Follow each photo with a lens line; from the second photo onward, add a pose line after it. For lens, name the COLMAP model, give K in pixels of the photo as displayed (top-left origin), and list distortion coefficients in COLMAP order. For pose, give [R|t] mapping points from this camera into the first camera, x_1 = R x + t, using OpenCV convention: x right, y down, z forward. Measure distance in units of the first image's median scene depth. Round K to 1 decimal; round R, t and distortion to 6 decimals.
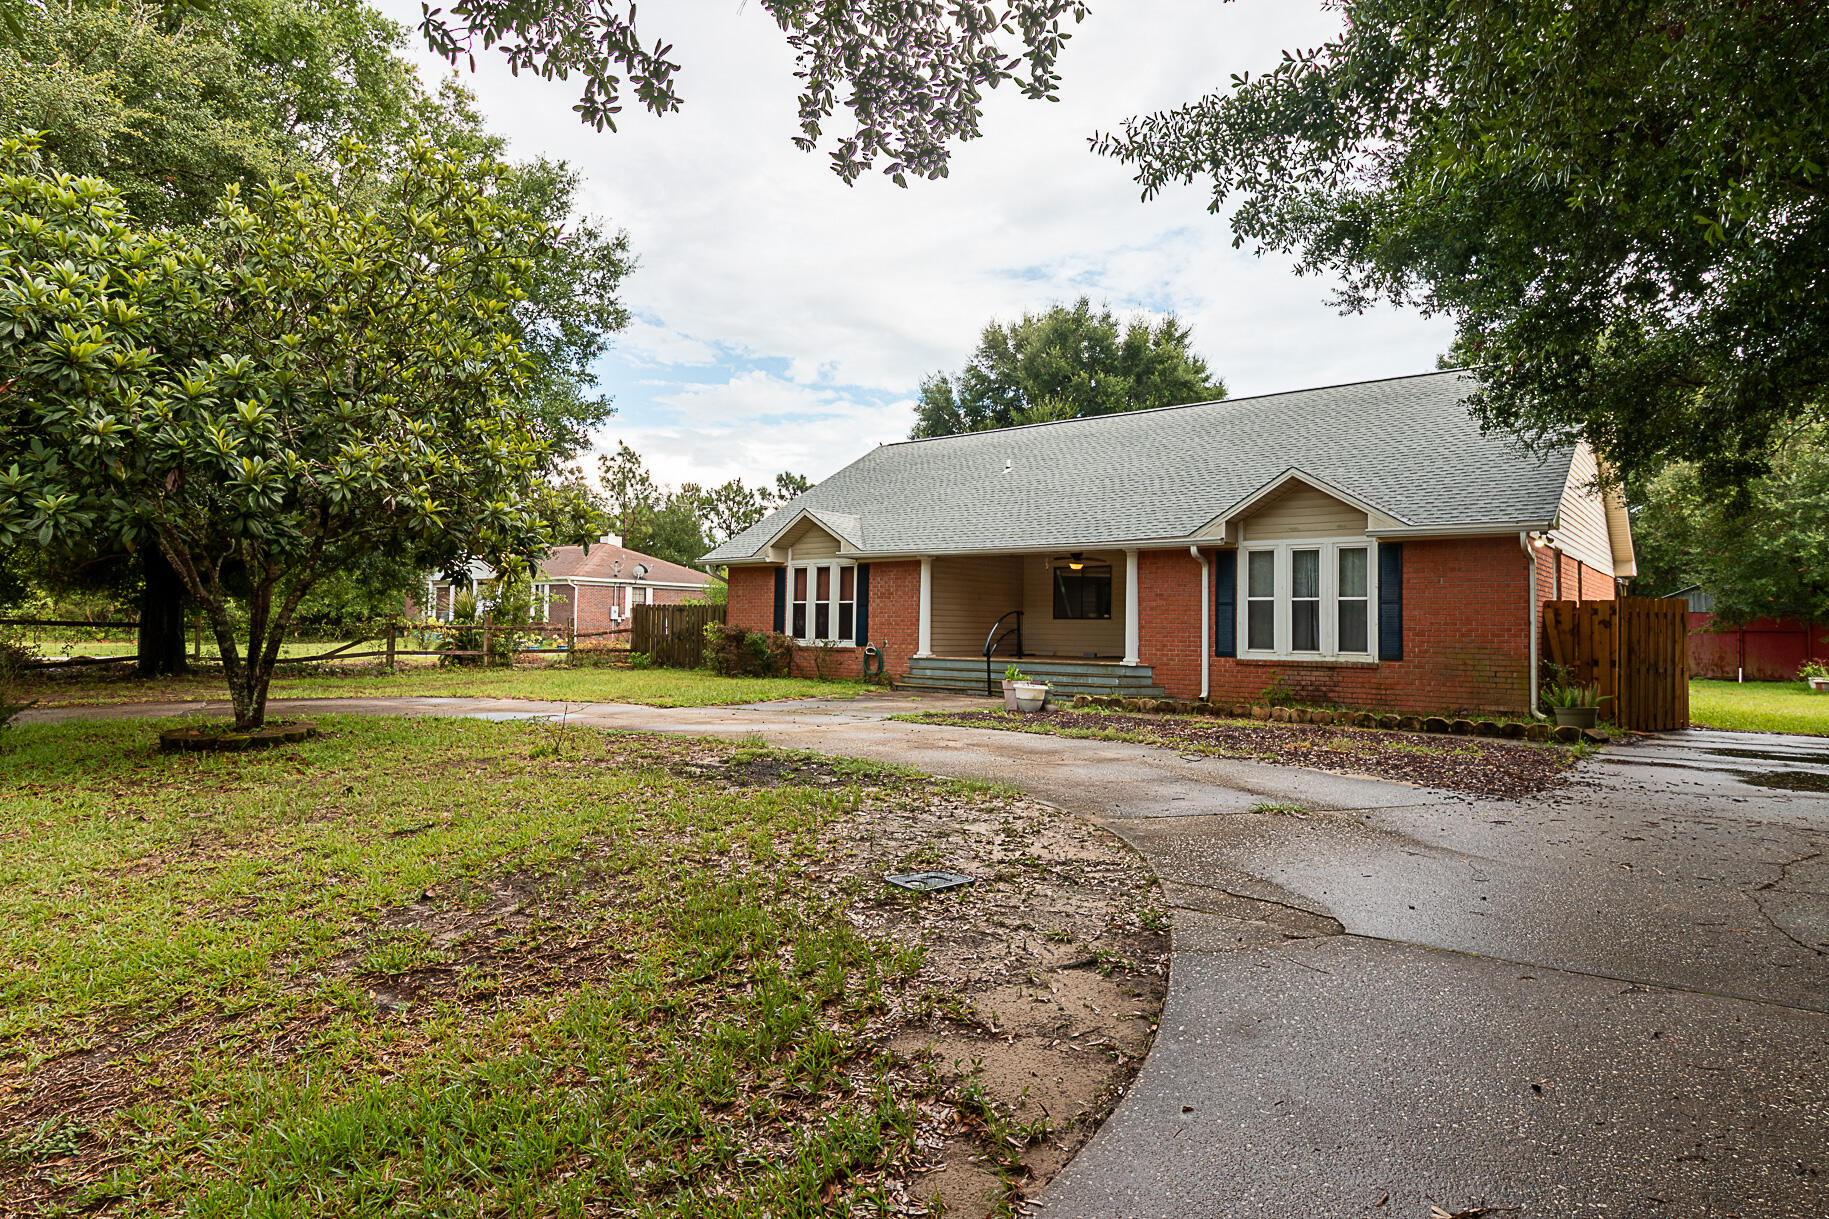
lens RADIAL K [[1108.5, 0, 916.3], [0, 1108.5, 610.9], [0, 0, 1]] dist [-0.046912, -0.000151]
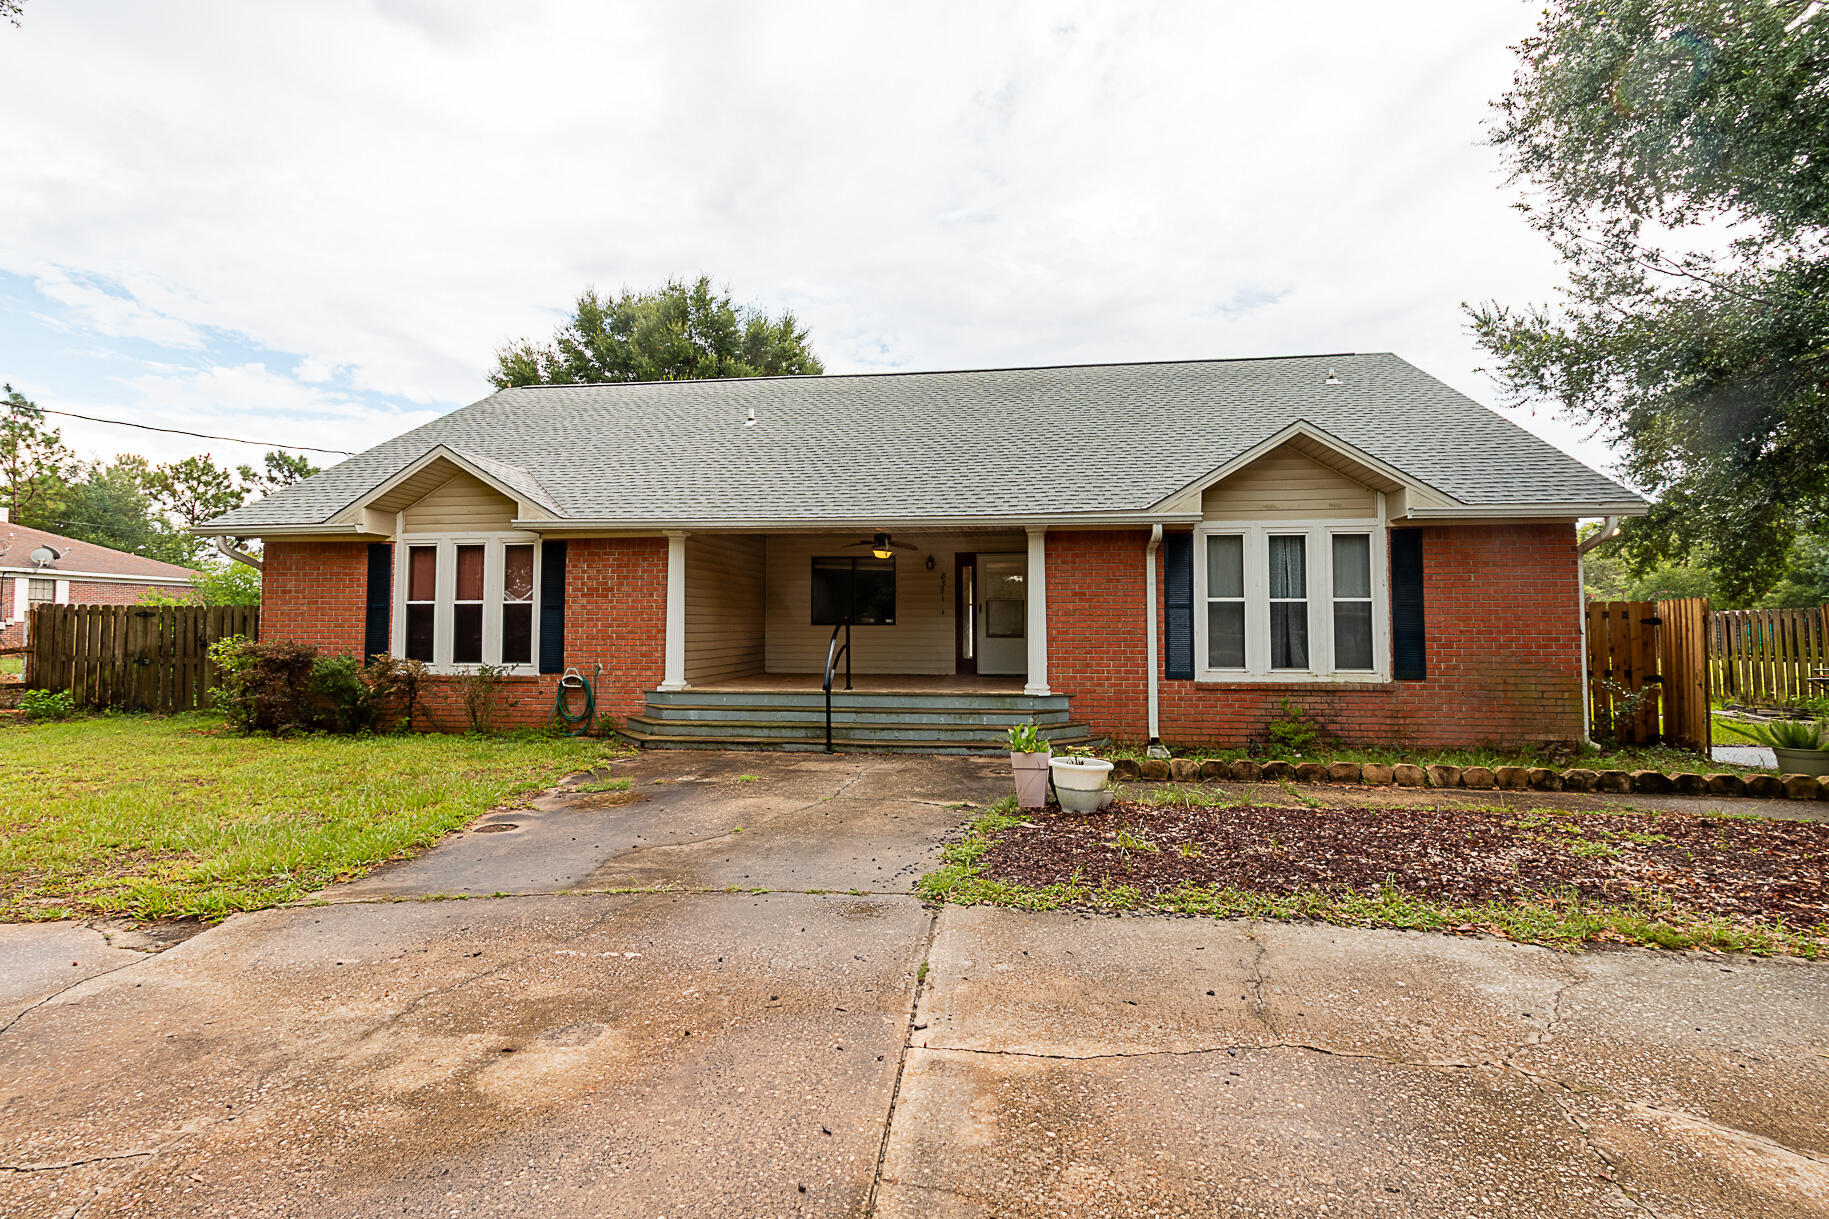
lens RADIAL K [[847.5, 0, 918.8], [0, 847.5, 600.1], [0, 0, 1]] dist [0.000544, 0.000805]
pose [[0.848313, 0.002202, 0.529491, -0.120571], [0.002297, 0.999967, -0.007838, -0.004934], [-0.529490, 0.007865, 0.848279, 0.466147]]
